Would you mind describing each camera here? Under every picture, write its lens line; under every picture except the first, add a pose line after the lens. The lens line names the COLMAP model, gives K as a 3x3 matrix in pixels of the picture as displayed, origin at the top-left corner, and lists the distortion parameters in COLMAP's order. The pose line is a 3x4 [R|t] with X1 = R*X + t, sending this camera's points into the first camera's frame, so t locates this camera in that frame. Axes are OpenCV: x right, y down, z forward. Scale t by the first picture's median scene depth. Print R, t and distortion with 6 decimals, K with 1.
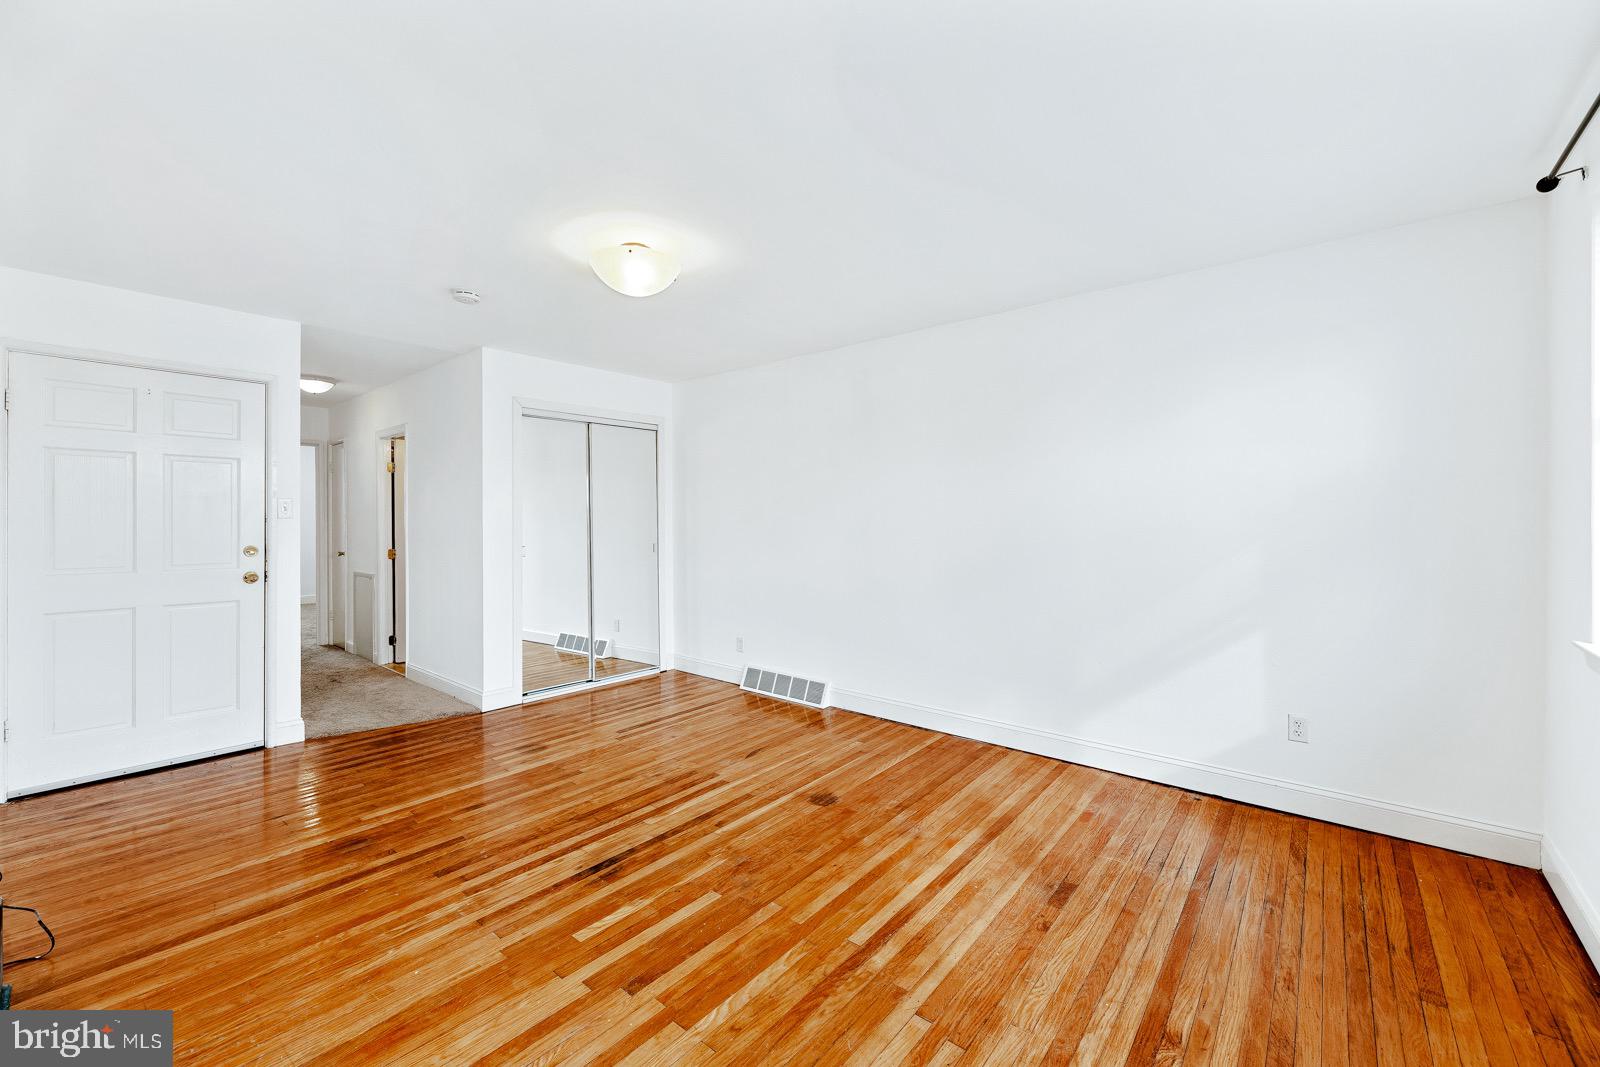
lens RADIAL K [[652.6, 0, 796.3], [0, 652.6, 528.1], [0, 0, 1]] dist [0.004538, 0.000284]
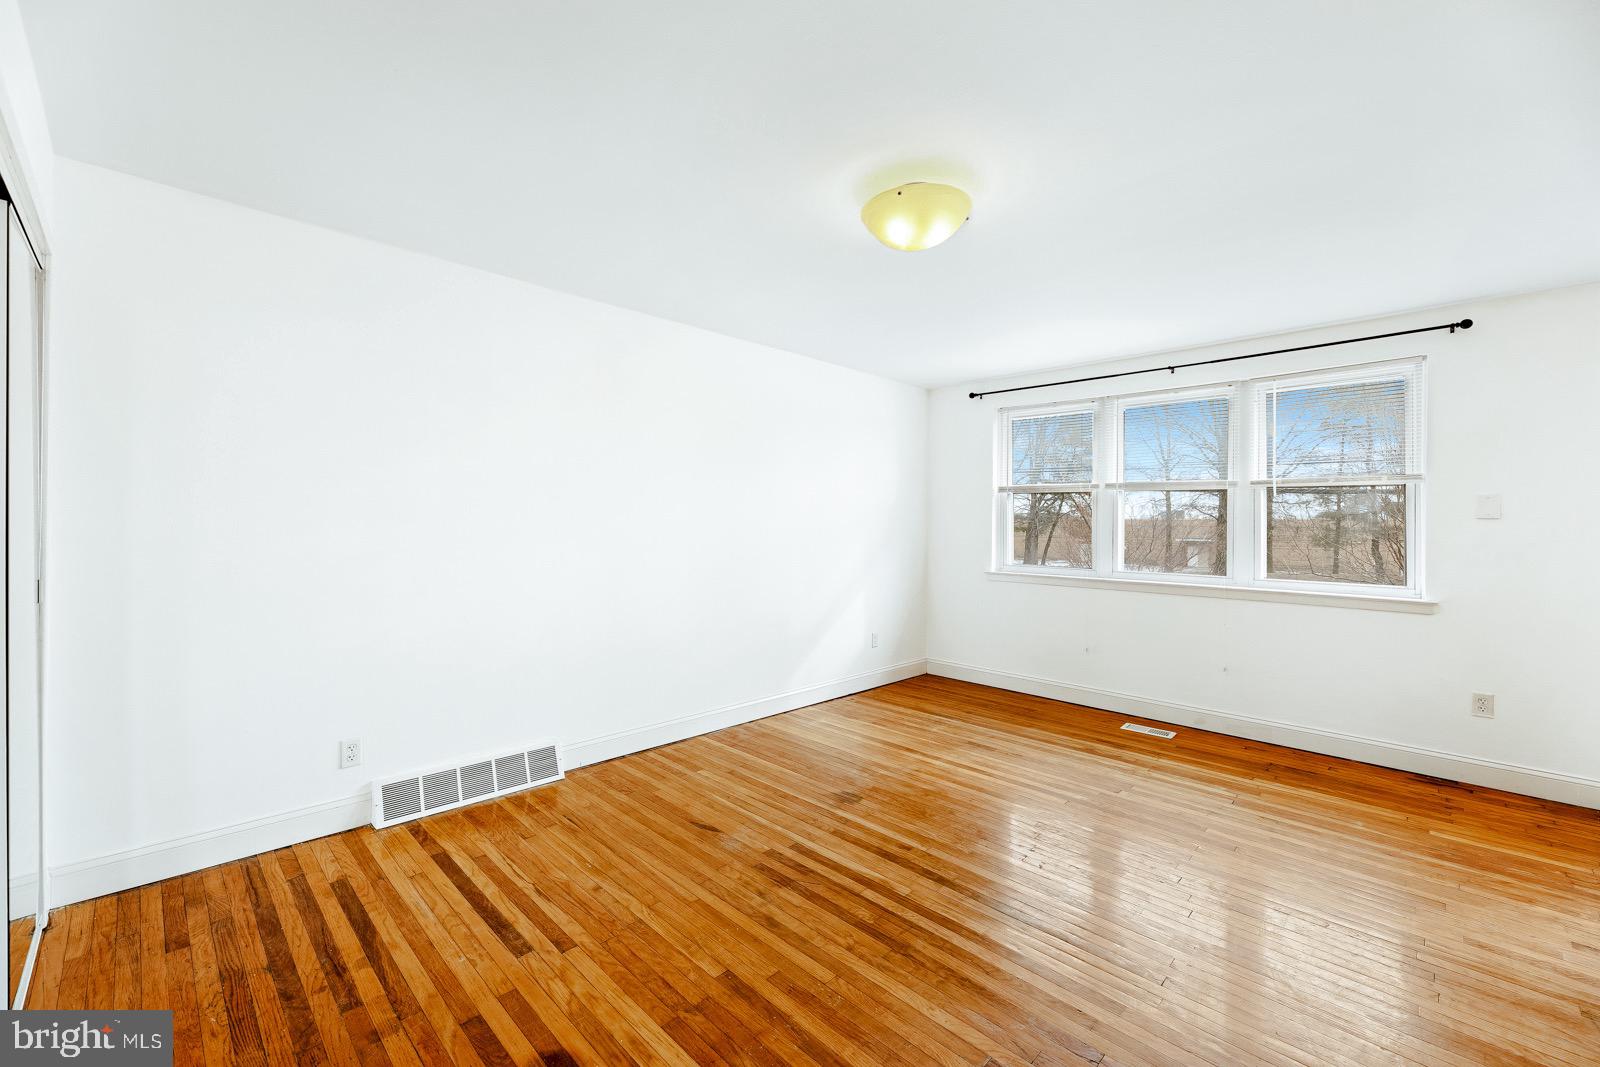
lens RADIAL K [[652.6, 0, 798.5], [0, 652.6, 528.5], [0, 0, 1]] dist [0.004538, 0.000284]
pose [[0.073917, -0.004139, 0.997256, -0.897307], [-0.000604, 0.999991, 0.004195, -0.009774], [-0.997264, -0.000913, 0.073914, 0.912915]]
